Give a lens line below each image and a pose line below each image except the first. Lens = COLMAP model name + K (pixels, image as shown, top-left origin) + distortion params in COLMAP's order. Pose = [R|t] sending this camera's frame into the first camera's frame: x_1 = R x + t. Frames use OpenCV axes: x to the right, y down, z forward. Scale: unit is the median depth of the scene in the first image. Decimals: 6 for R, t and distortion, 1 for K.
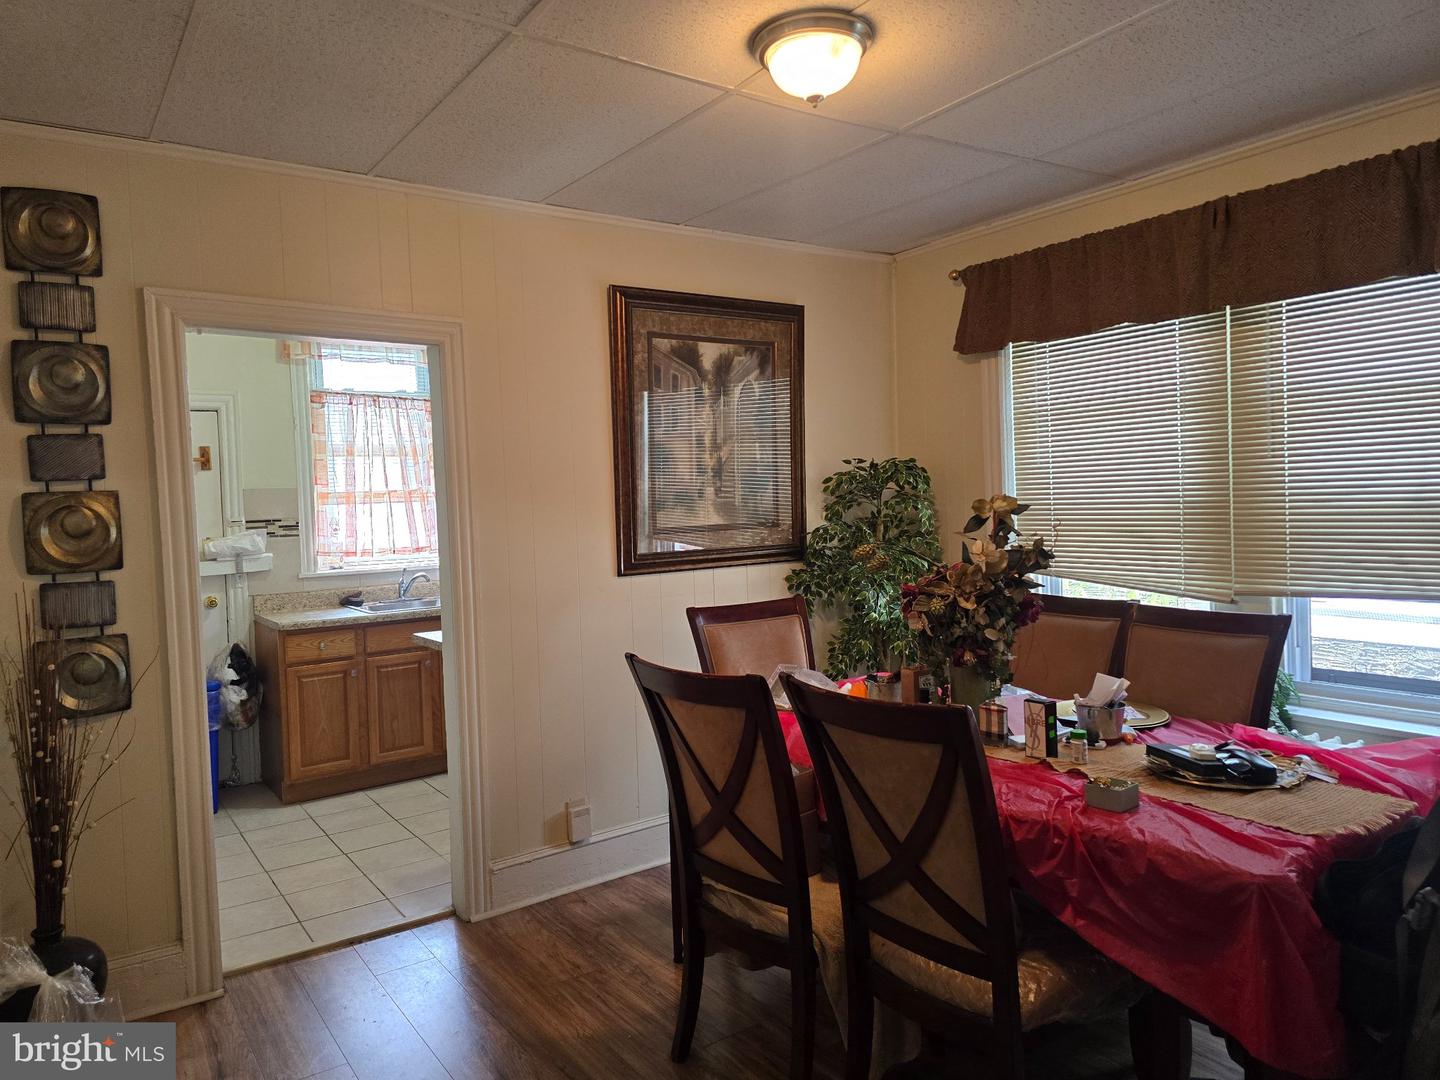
lens RADIAL K [[958.3, 0, 719.5], [0, 958.3, 521.7], [0, 0, 1]] dist [0.050156, -0.038997]
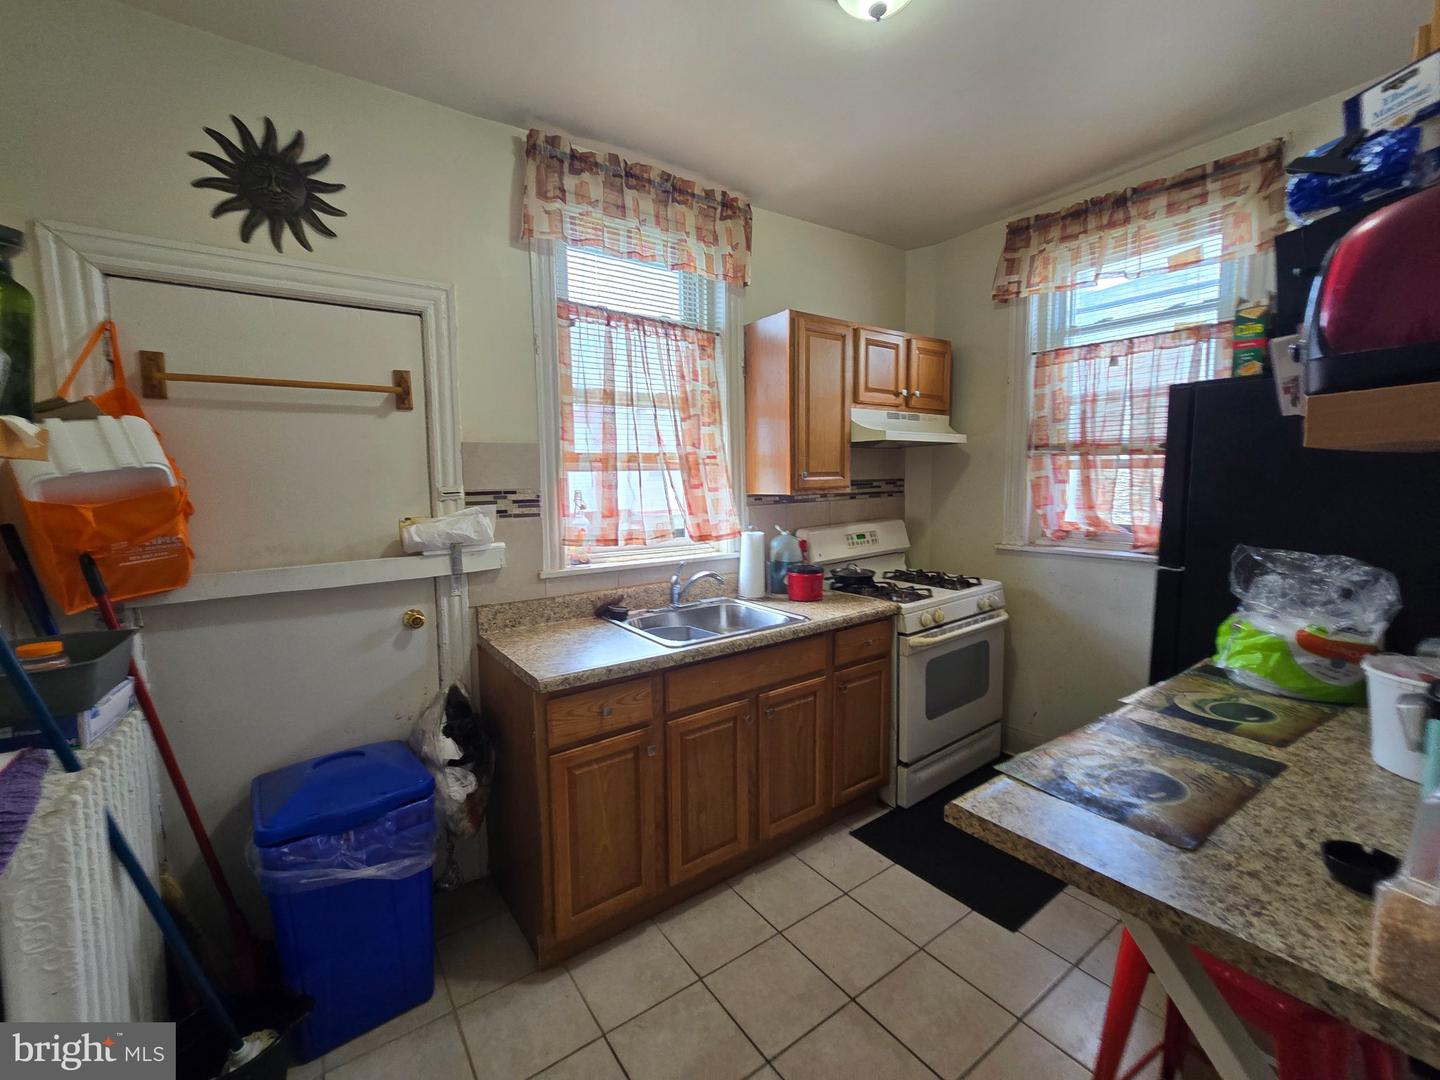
lens RADIAL K [[597.4, 0, 716.0], [0, 597.4, 528.9], [0, 0, 1]] dist [-0.004277, 0.001152]
pose [[0.999820, 0.018968, 0.000822, -0.331234], [-0.018984, 0.998250, 0.055998, -0.002067], [0.000242, -0.056004, 0.998431, 0.618486]]
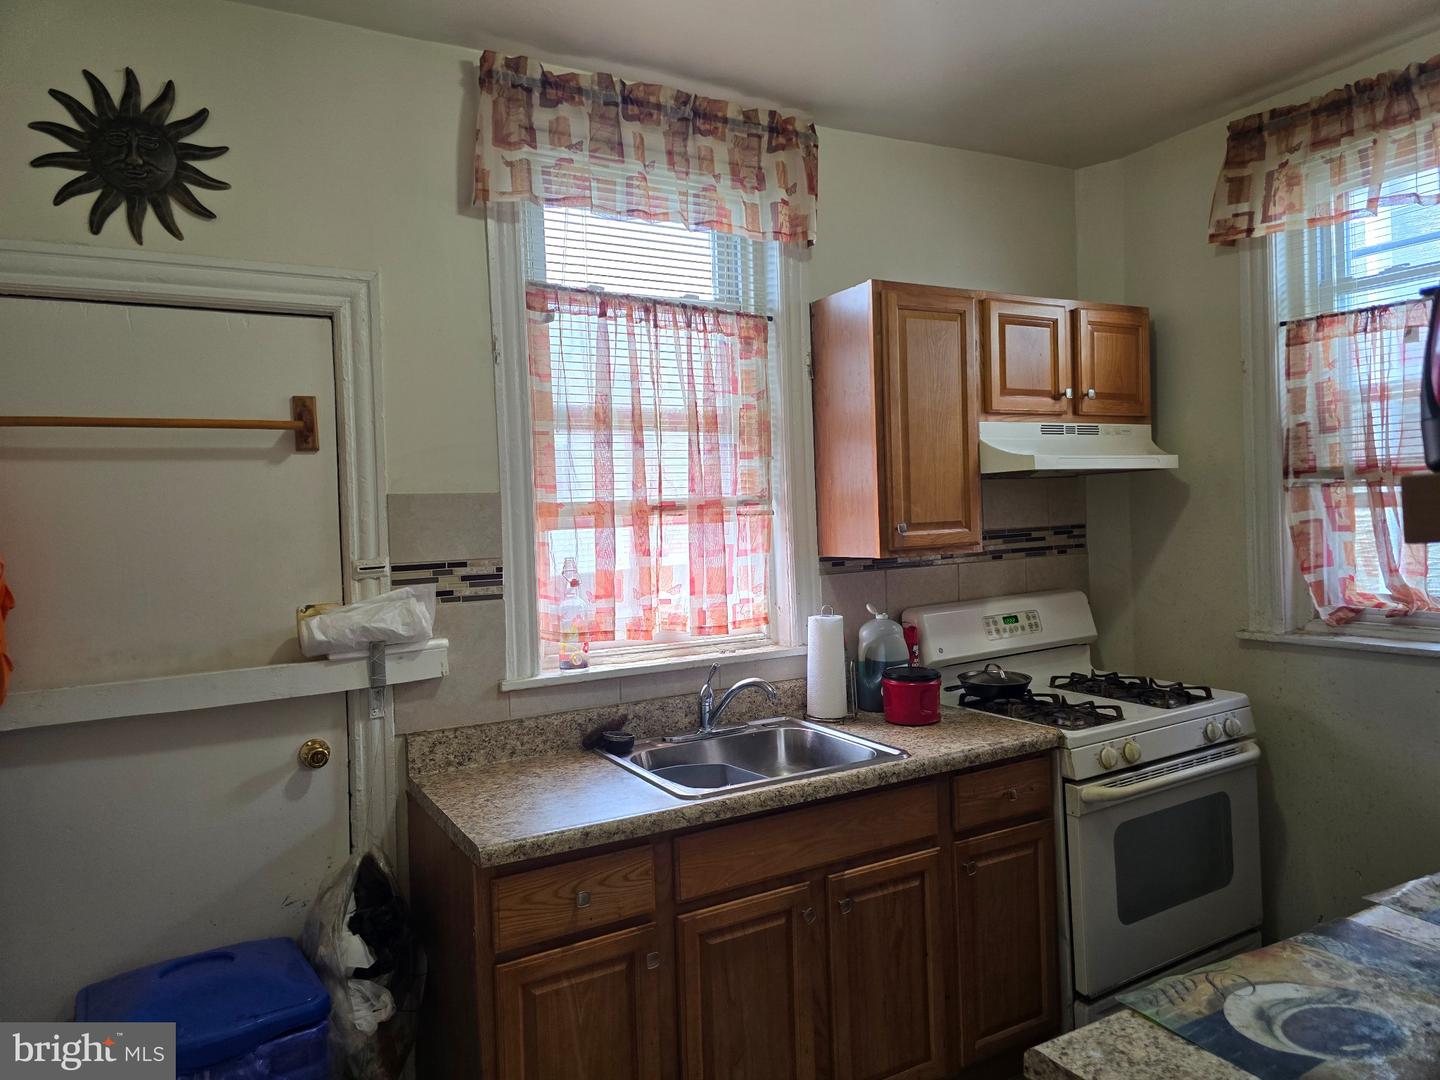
lens RADIAL K [[958.3, 0, 728.2], [0, 958.3, 529.0], [0, 0, 1]] dist [0.050156, -0.038997]
pose [[0.994799, 0.000595, -0.101853, -0.299160], [-0.002020, 0.999901, -0.013890, -0.012565], [0.101834, 0.014023, 0.994703, 0.592005]]
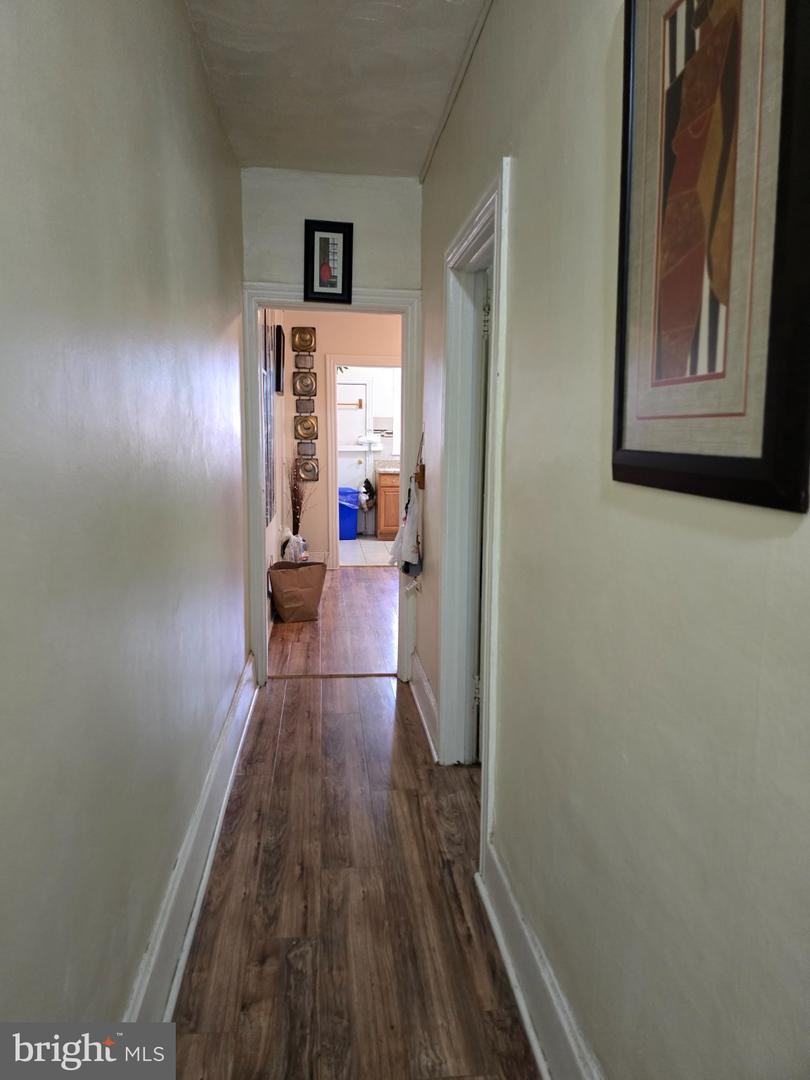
lens RADIAL K [[718.7, 0, 401.7], [0, 718.7, 539.7], [0, 0, 1]] dist [0.050156, -0.038997]
pose [[0.869969, 0.117253, -0.478962, 0.503002], [-0.055296, 0.988389, 0.141526, 0.012611], [0.489996, -0.096639, 0.866352, -0.606911]]
